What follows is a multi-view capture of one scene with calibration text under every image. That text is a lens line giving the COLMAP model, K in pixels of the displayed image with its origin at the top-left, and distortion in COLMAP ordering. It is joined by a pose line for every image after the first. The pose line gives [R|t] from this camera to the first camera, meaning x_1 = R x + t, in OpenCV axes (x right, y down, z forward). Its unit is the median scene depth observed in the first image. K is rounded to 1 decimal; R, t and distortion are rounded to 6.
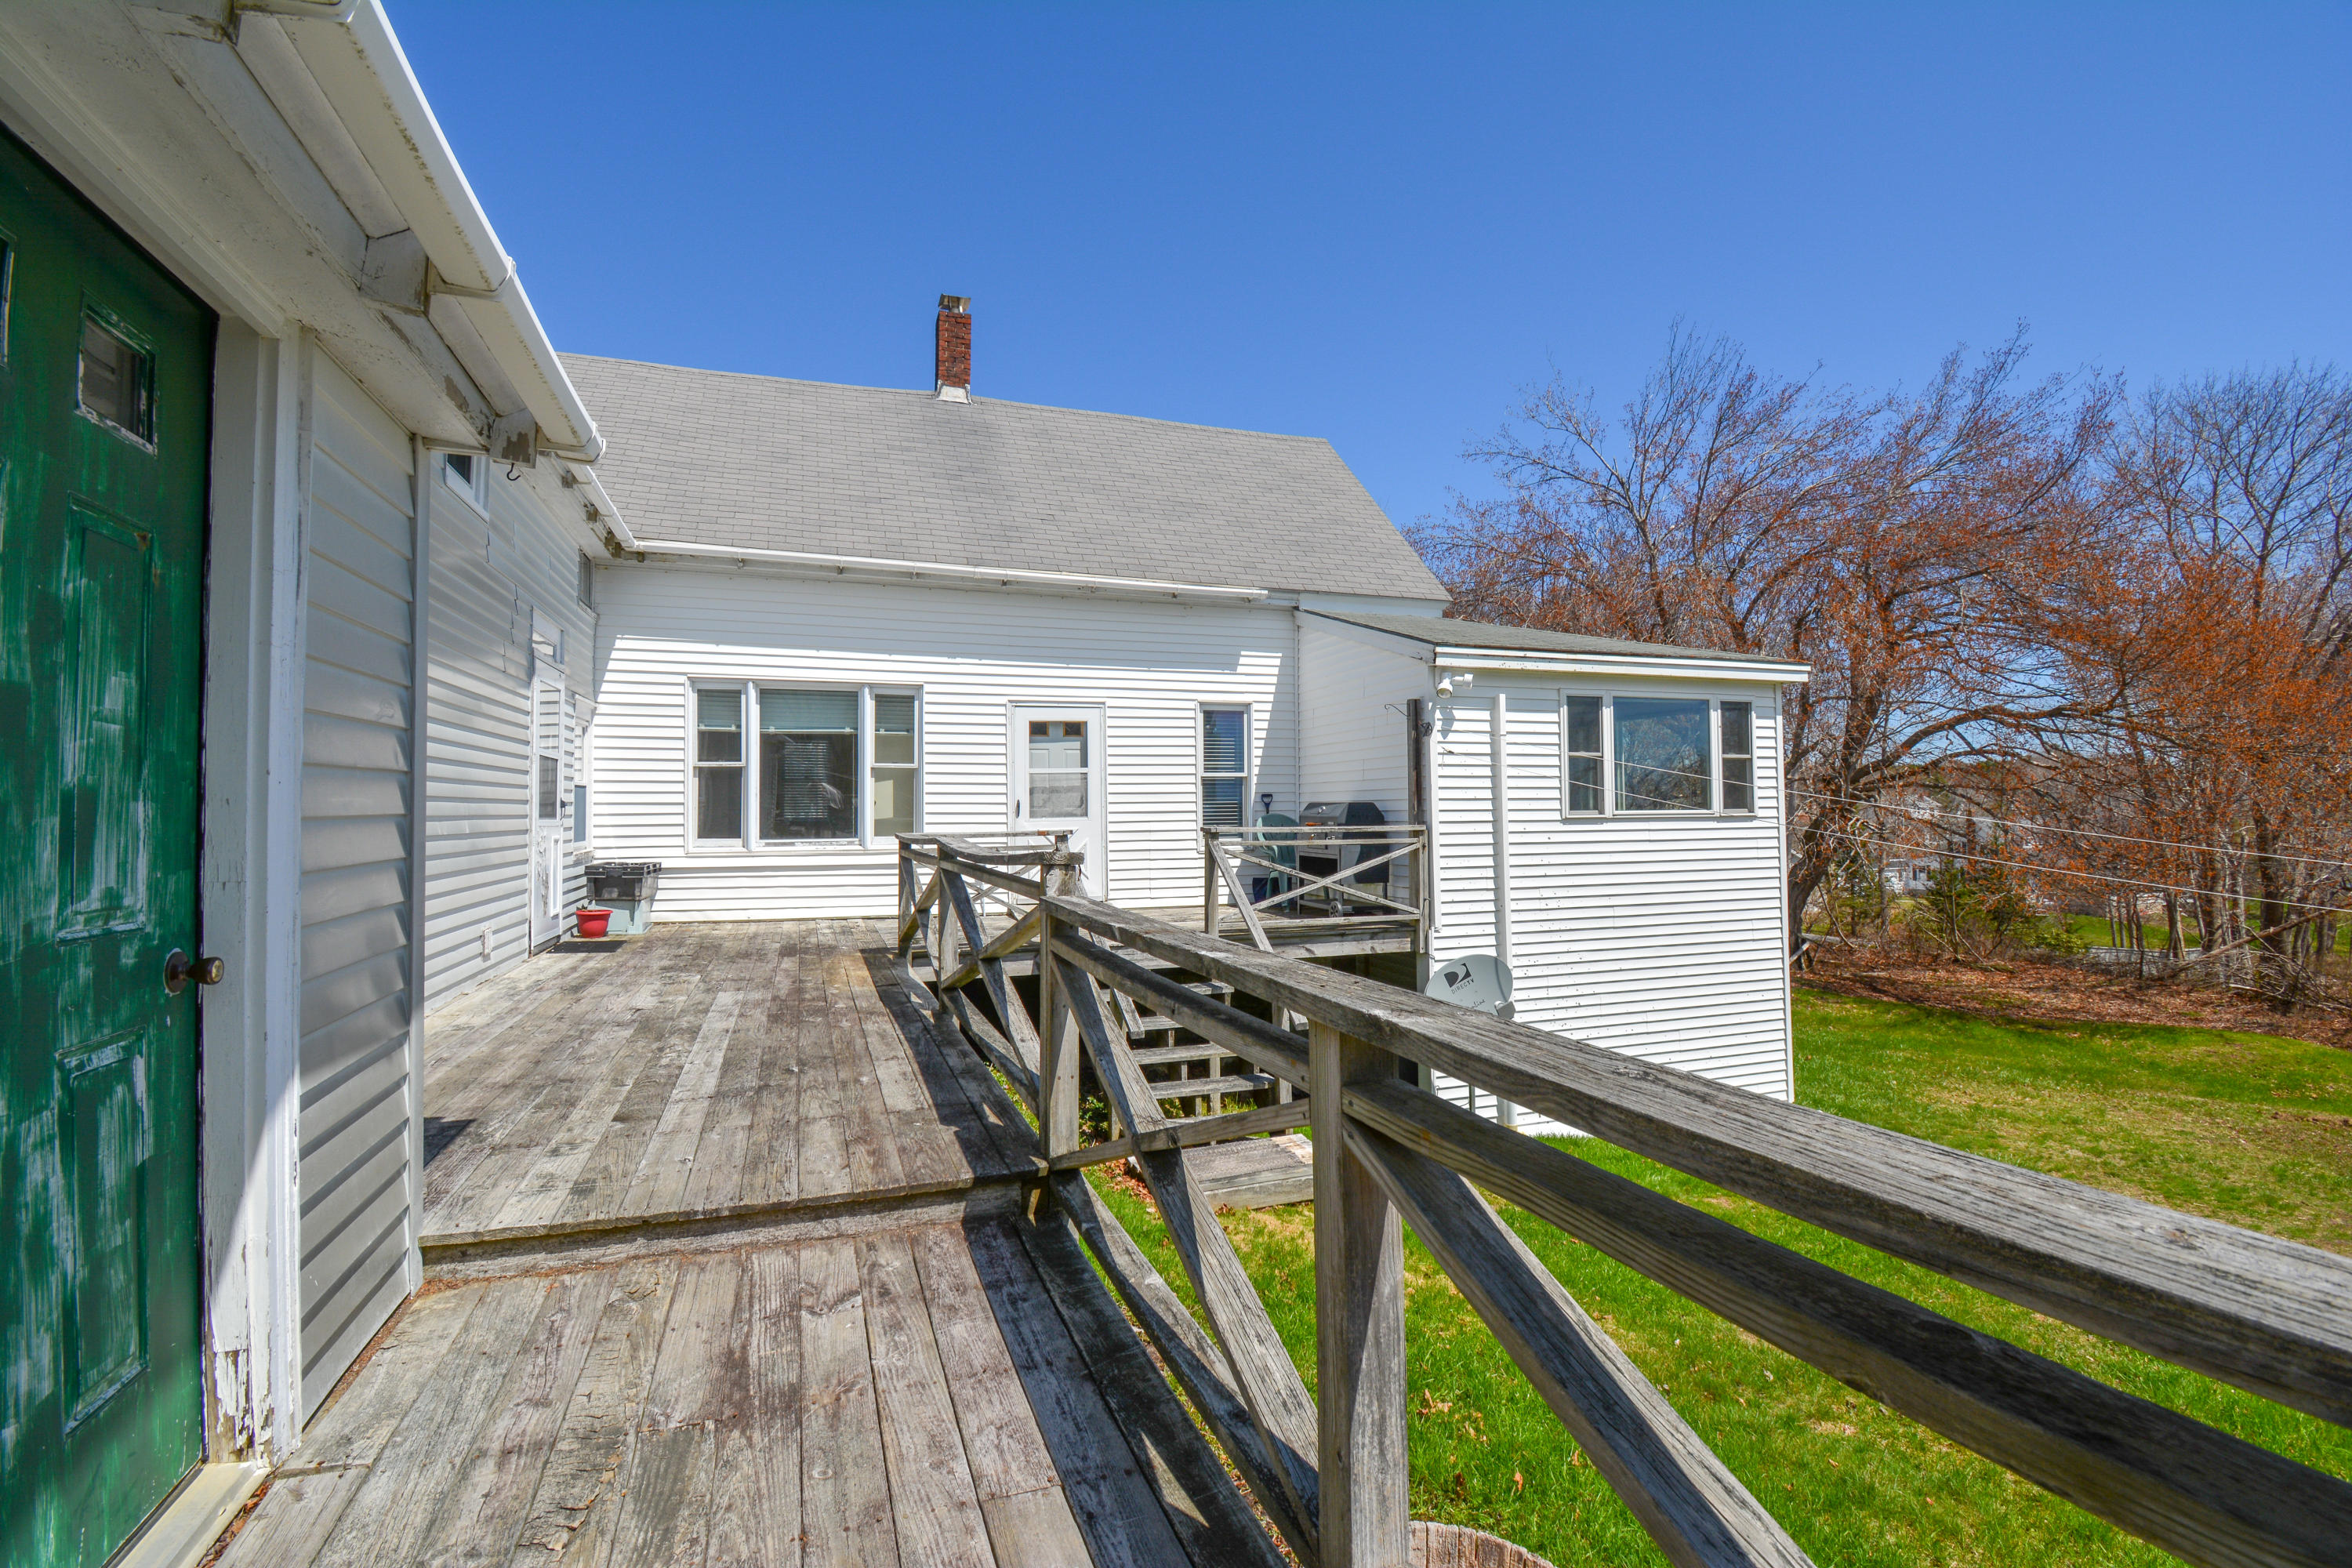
lens RADIAL K [[1008.9, 0, 1176.0], [0, 1008.9, 784.0], [0, 0, 1]] dist [-0.011886, -0.012214]
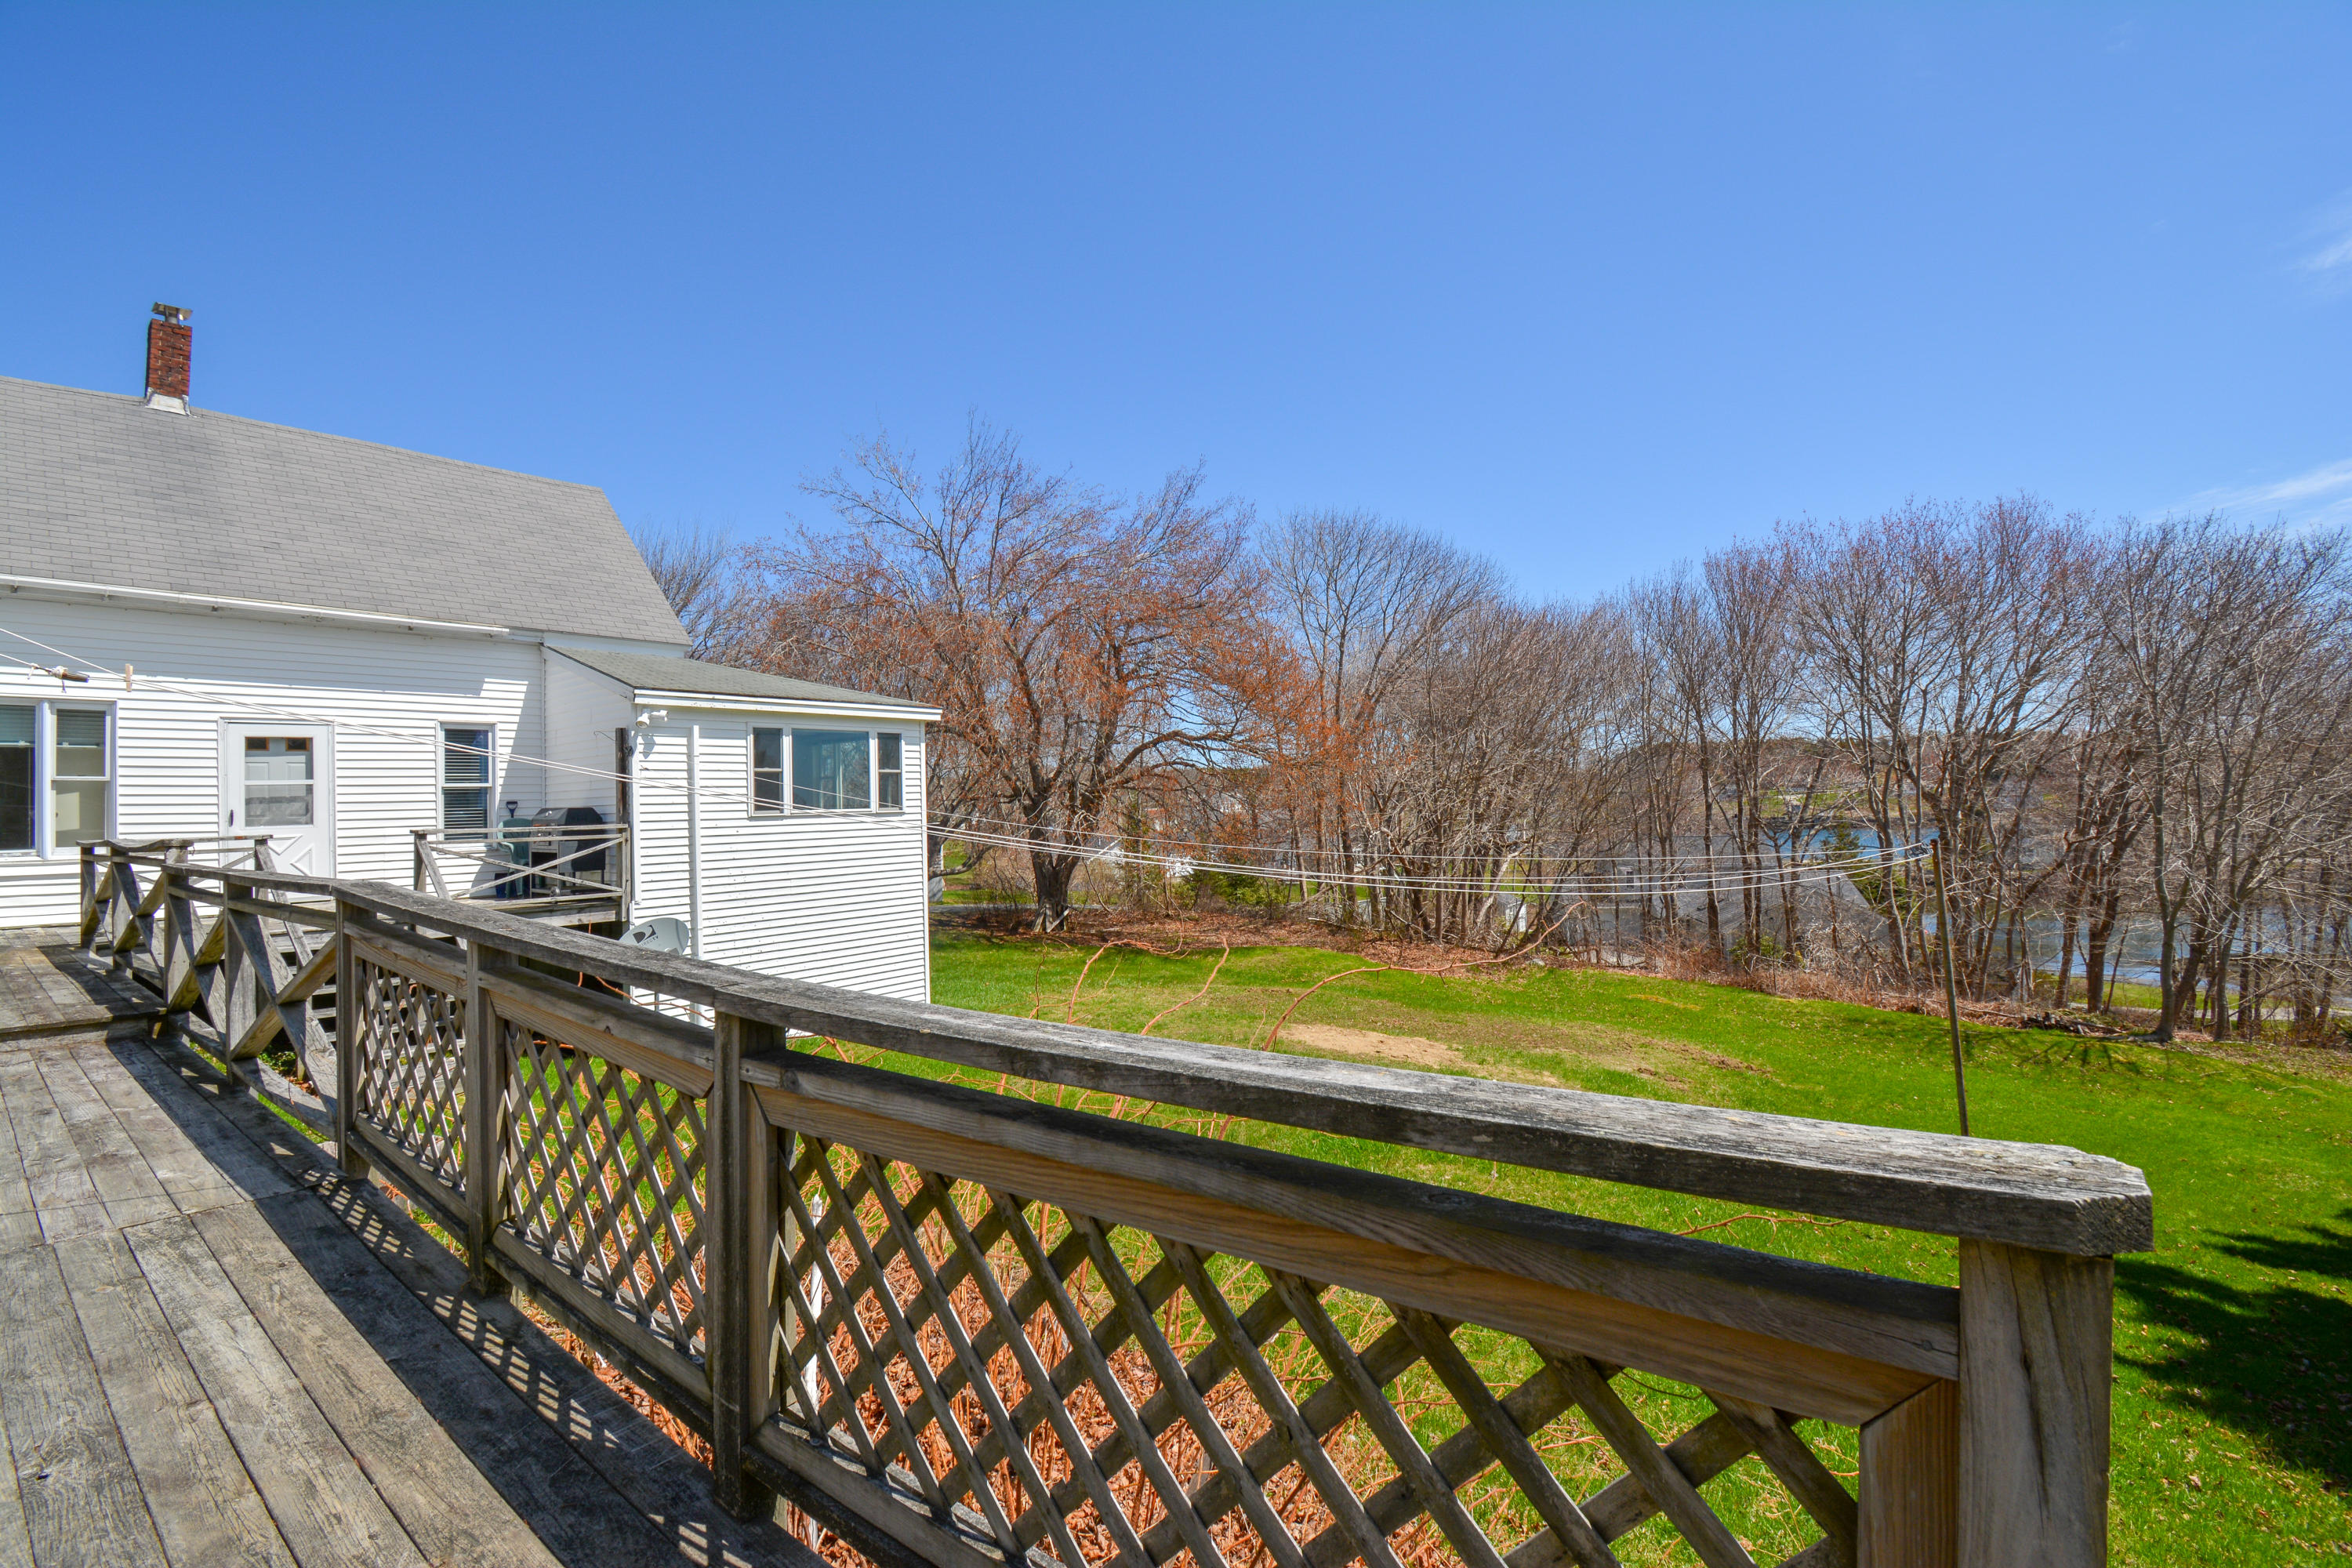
lens RADIAL K [[1008.9, 0, 1176.0], [0, 1008.9, 784.0], [0, 0, 1]] dist [-0.011886, -0.012214]
pose [[0.848732, -0.003321, 0.528812, 0.141823], [0.004136, 0.999991, -0.000358, -0.007088], [-0.528807, 0.002491, 0.848739, -0.430921]]
